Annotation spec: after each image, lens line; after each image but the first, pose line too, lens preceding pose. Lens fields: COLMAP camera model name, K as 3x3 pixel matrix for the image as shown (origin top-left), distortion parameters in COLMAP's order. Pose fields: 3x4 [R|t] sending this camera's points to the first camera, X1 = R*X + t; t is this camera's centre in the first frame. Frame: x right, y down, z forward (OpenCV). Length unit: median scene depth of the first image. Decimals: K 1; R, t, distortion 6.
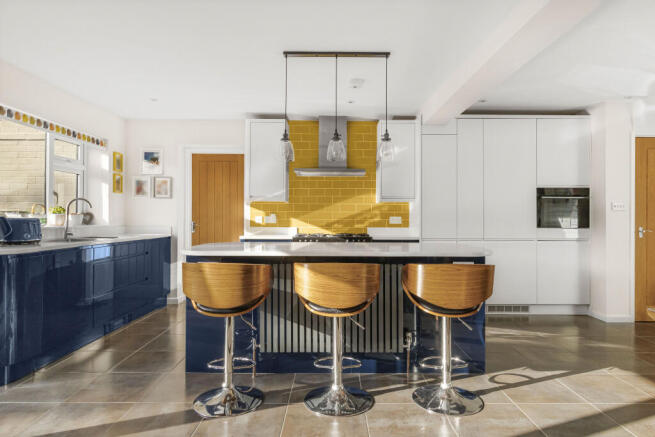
lens RADIAL K [[394.5, 0, 327.5], [0, 394.5, 218.5], [0, 0, 1]] dist [0.000546, -0.000054]
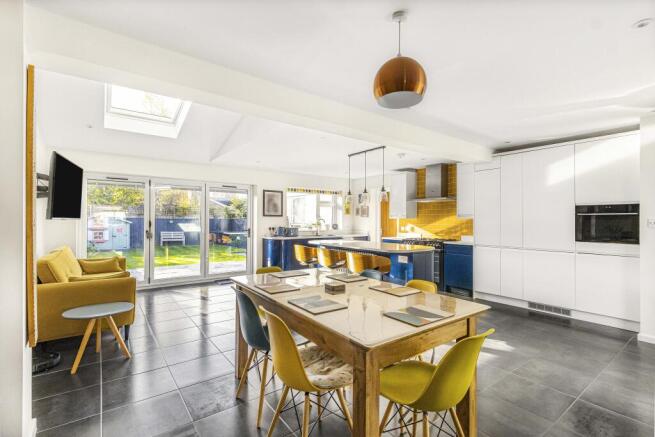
lens RADIAL K [[313.6, 0, 327.5], [0, 313.6, 218.5], [0, 0, 1]] dist [0.000141, -0.000141]
pose [[0.597308, -0.004516, -0.801999, 0.817433], [-0.006333, 0.999926, -0.010347, -0.028414], [0.801987, 0.011260, 0.597235, -0.098923]]
